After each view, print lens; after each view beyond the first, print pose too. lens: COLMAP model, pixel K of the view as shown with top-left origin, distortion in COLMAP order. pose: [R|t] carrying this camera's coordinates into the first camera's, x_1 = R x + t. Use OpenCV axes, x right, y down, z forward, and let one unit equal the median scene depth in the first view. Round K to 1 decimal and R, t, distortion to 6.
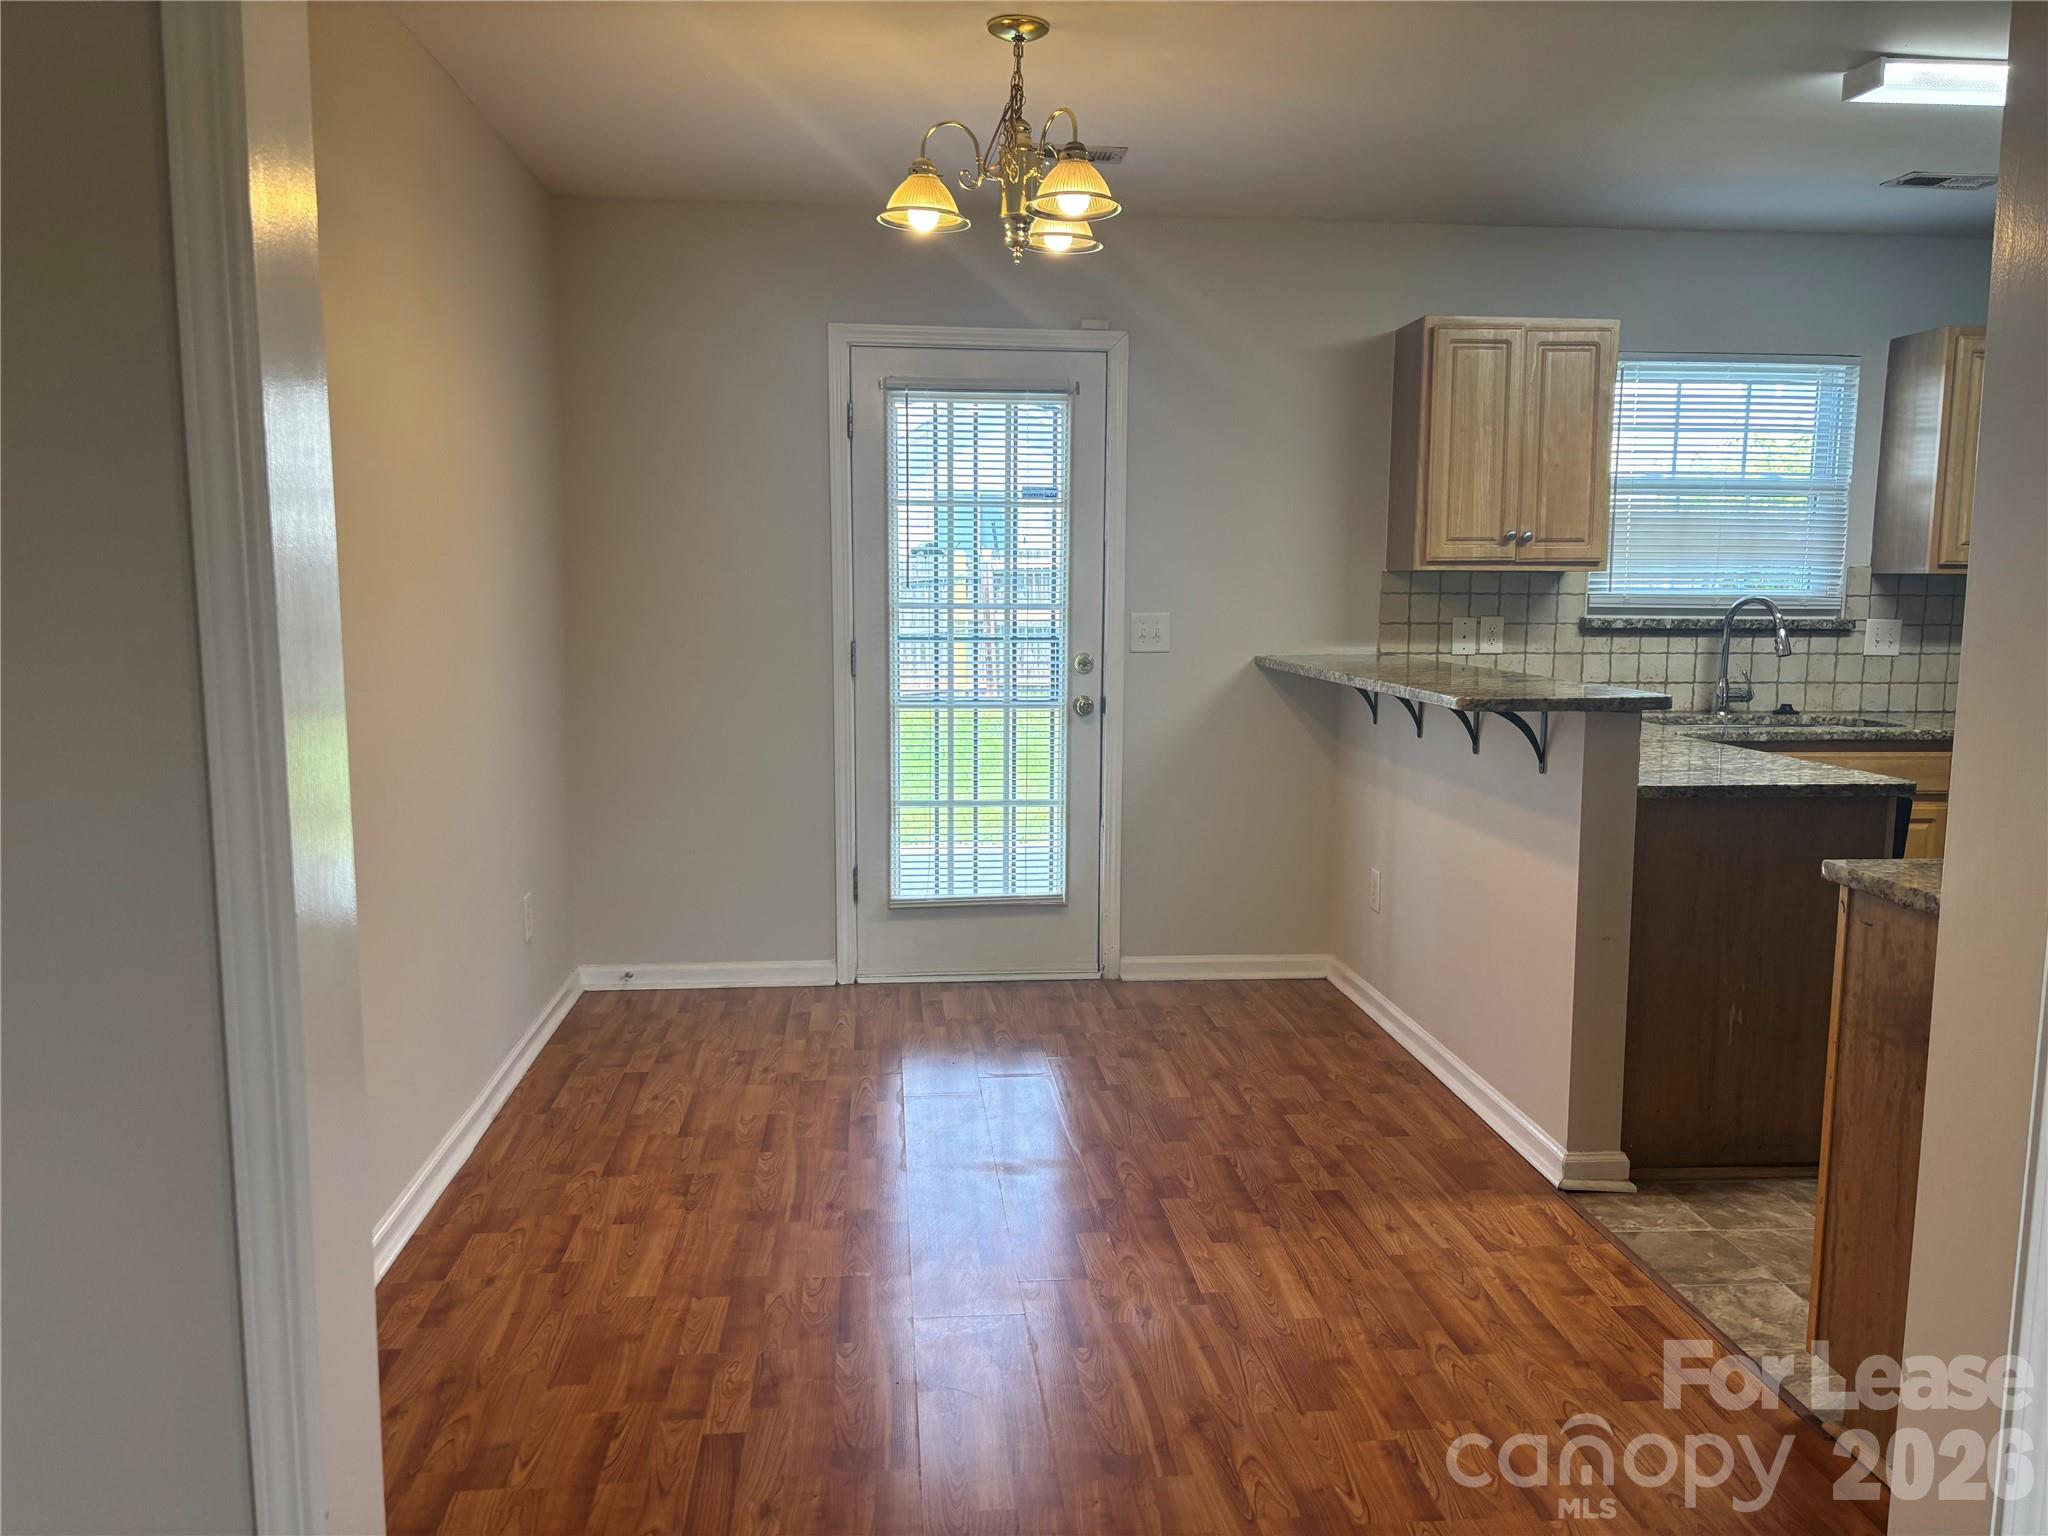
lens RADIAL K [[1554.7, 0, 1040.7], [0, 1554.7, 774.6], [0, 0, 1]] dist [0.059769, -0.060551]
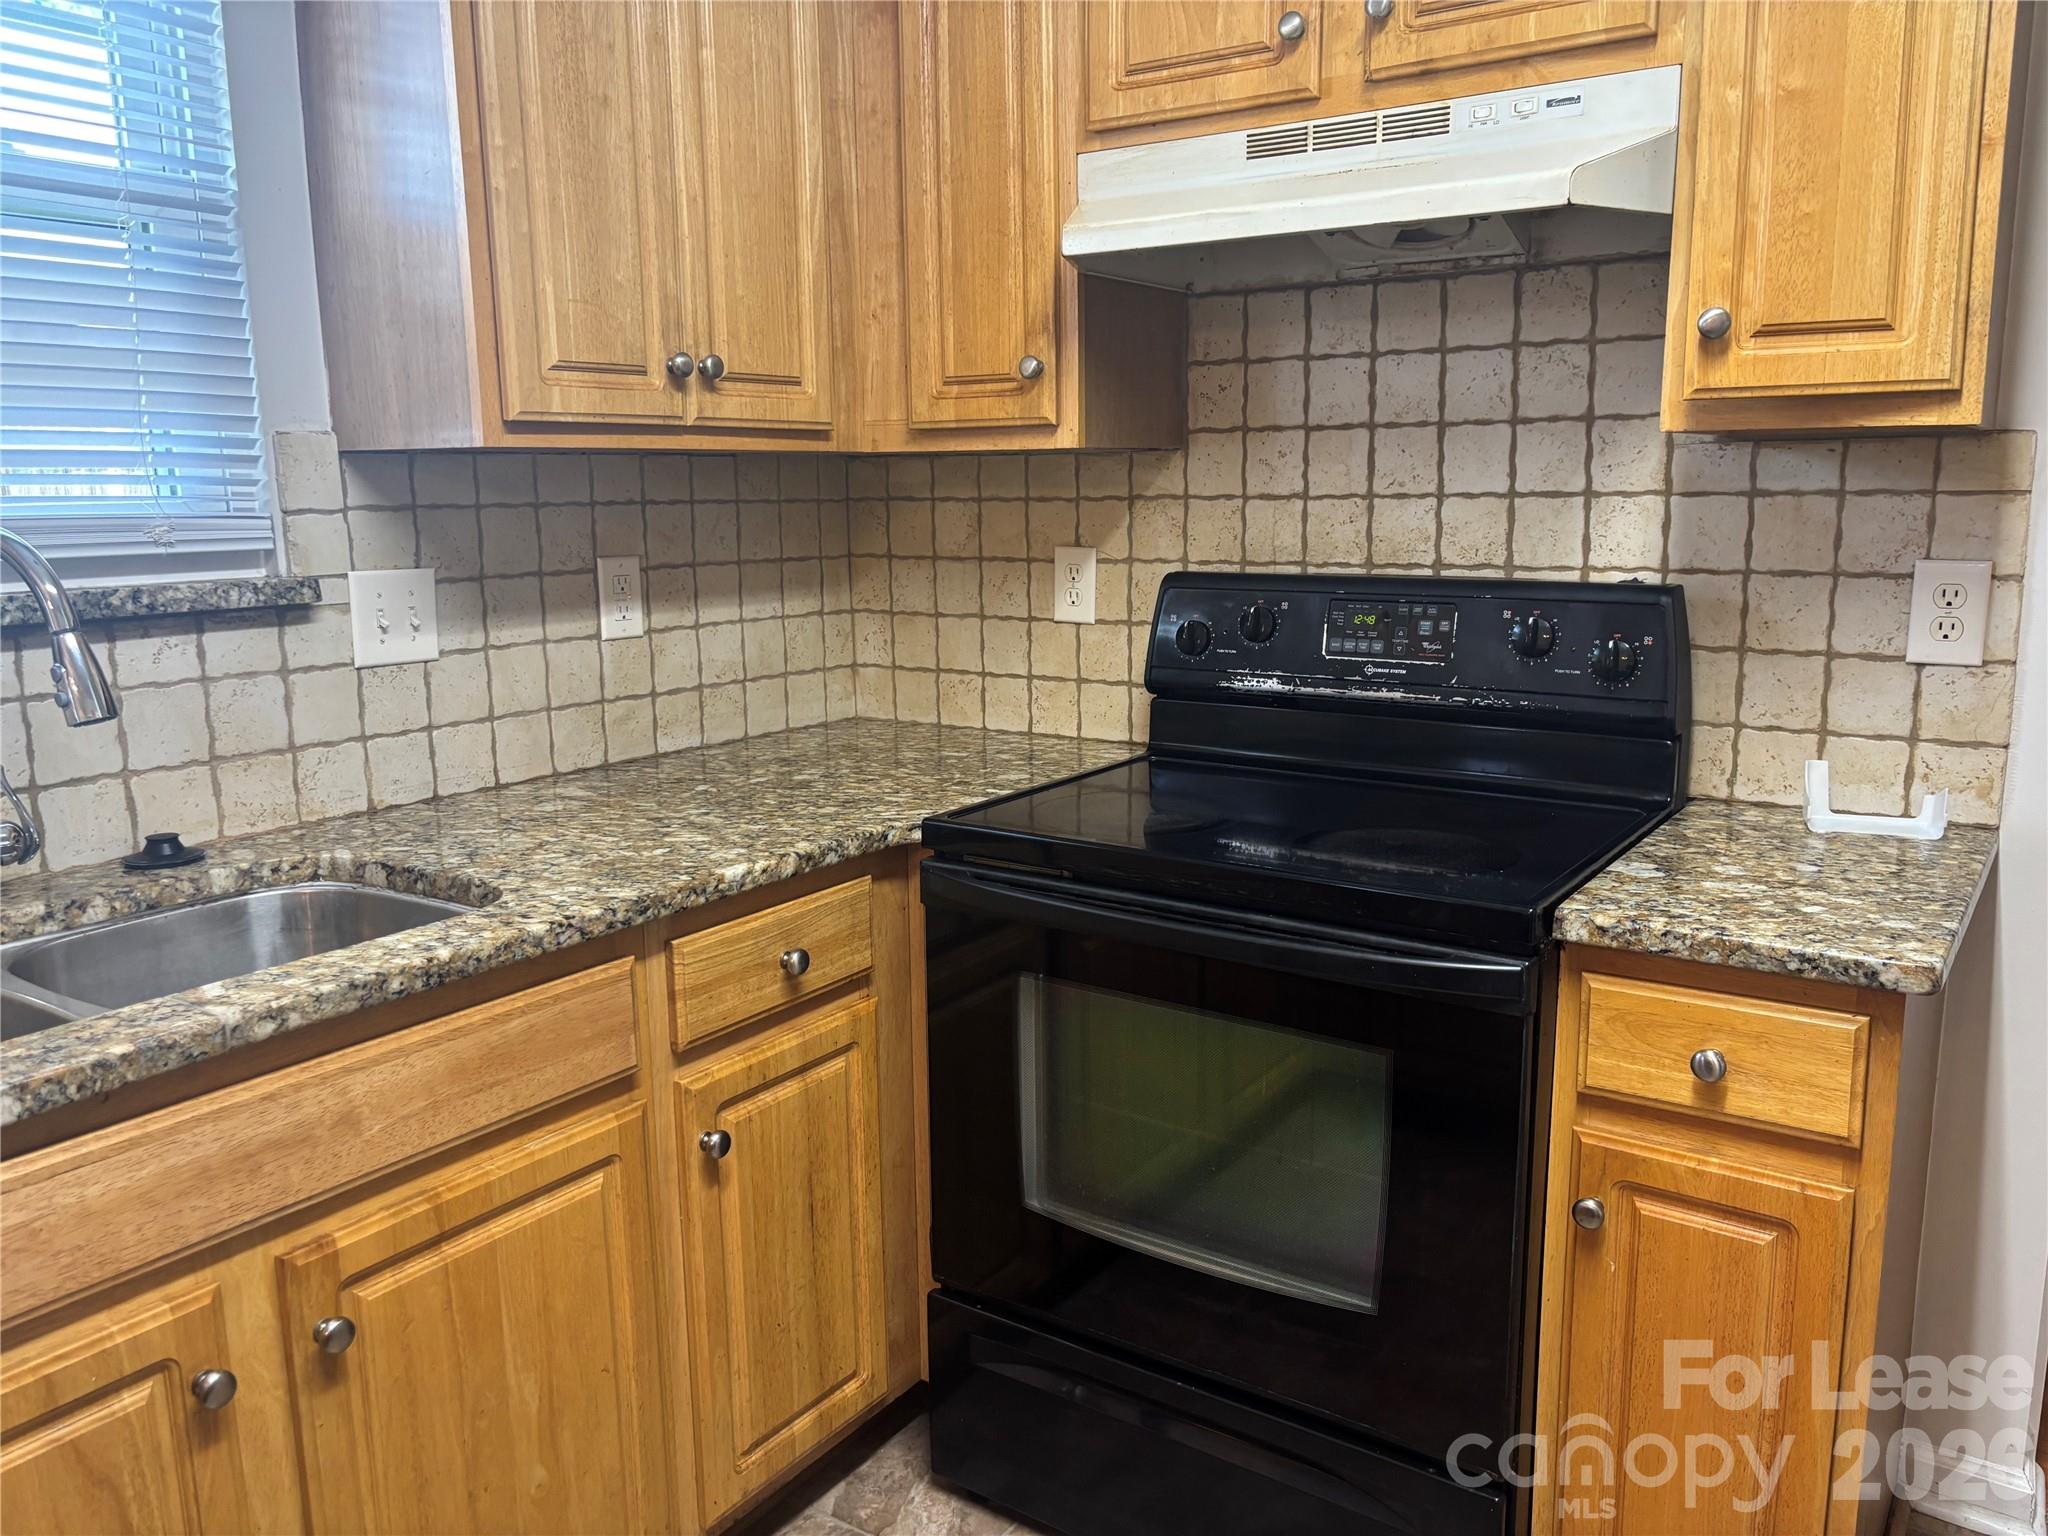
lens RADIAL K [[1554.7, 0, 1041.8], [0, 1554.7, 781.8], [0, 0, 1]] dist [0.059769, -0.060551]
pose [[0.636542, -0.160575, 0.754341, 0.375726], [0.111896, 0.986965, 0.115671, -0.082172], [-0.763082, 0.010779, 0.646212, 0.698324]]
